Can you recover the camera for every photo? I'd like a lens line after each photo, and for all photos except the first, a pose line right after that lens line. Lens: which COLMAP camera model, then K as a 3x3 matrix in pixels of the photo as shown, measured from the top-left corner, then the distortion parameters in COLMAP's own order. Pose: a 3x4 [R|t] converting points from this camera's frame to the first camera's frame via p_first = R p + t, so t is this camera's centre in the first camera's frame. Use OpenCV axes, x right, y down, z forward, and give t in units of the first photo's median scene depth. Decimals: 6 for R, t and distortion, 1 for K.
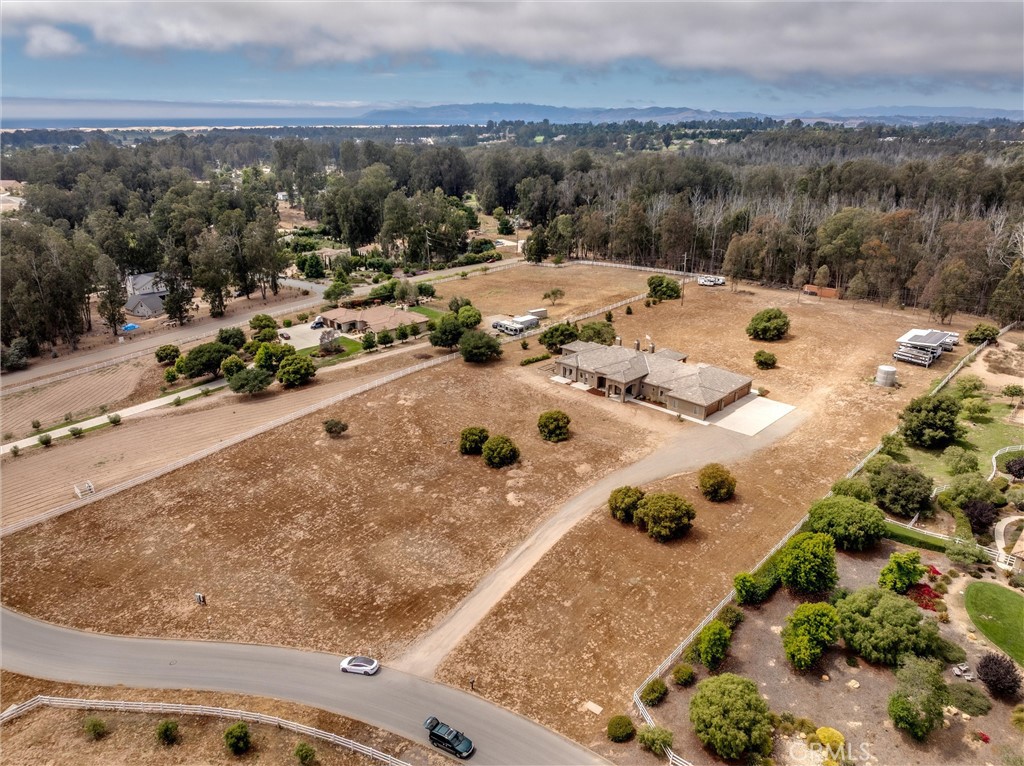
lens RADIAL K [[718.1, 0, 512.0], [0, 718.1, 383.0], [0, 0, 1]] dist [-0.023085, 0.008396]
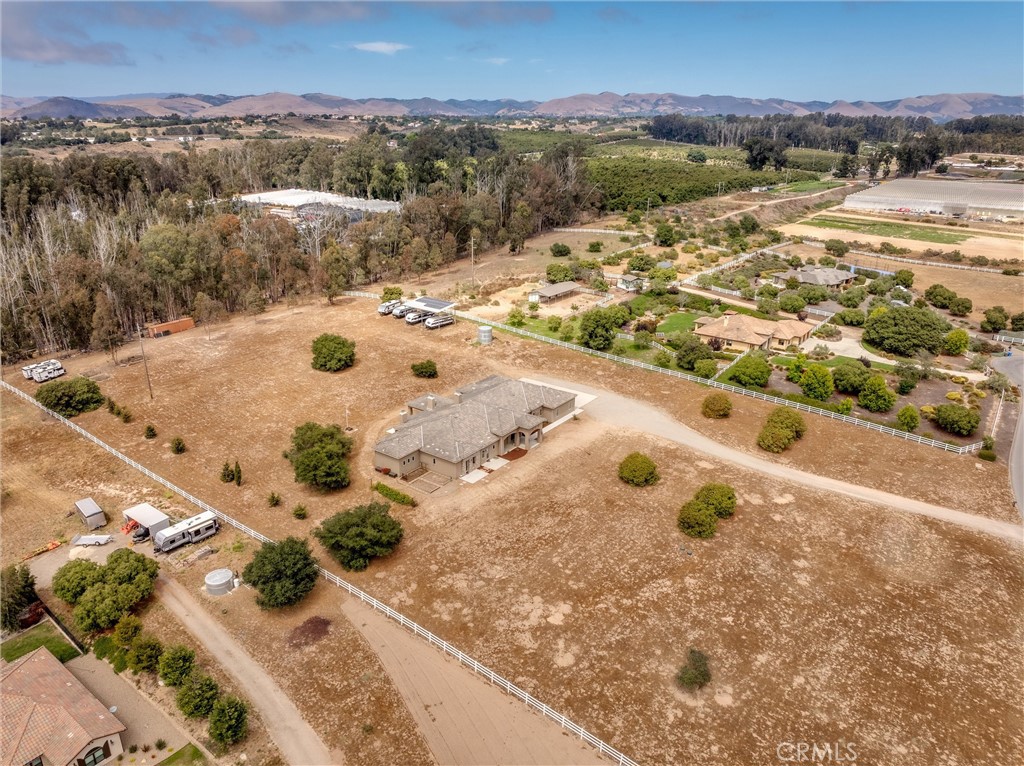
lens RADIAL K [[718.1, 0, 512.0], [0, 718.1, 383.0], [0, 0, 1]] dist [-0.023085, 0.008396]
pose [[-0.124992, -0.353729, 0.926959, -0.762729], [0.345717, 0.860204, 0.374872, -0.454416], [-0.929977, 0.367321, 0.014772, 1.164422]]
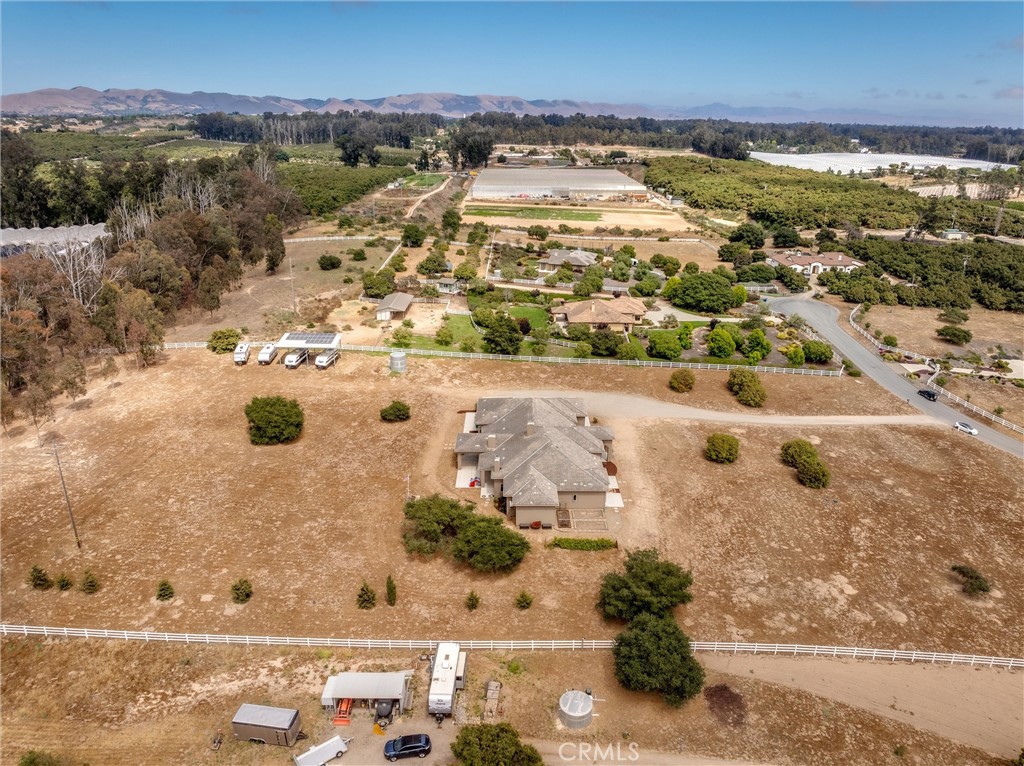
lens RADIAL K [[718.1, 0, 512.0], [0, 718.1, 383.0], [0, 0, 1]] dist [-0.023085, 0.008396]
pose [[-0.694593, -0.262397, 0.669842, -0.391248], [0.242348, 0.791339, 0.561294, -0.661196], [-0.677353, 0.552205, -0.486068, 1.715758]]
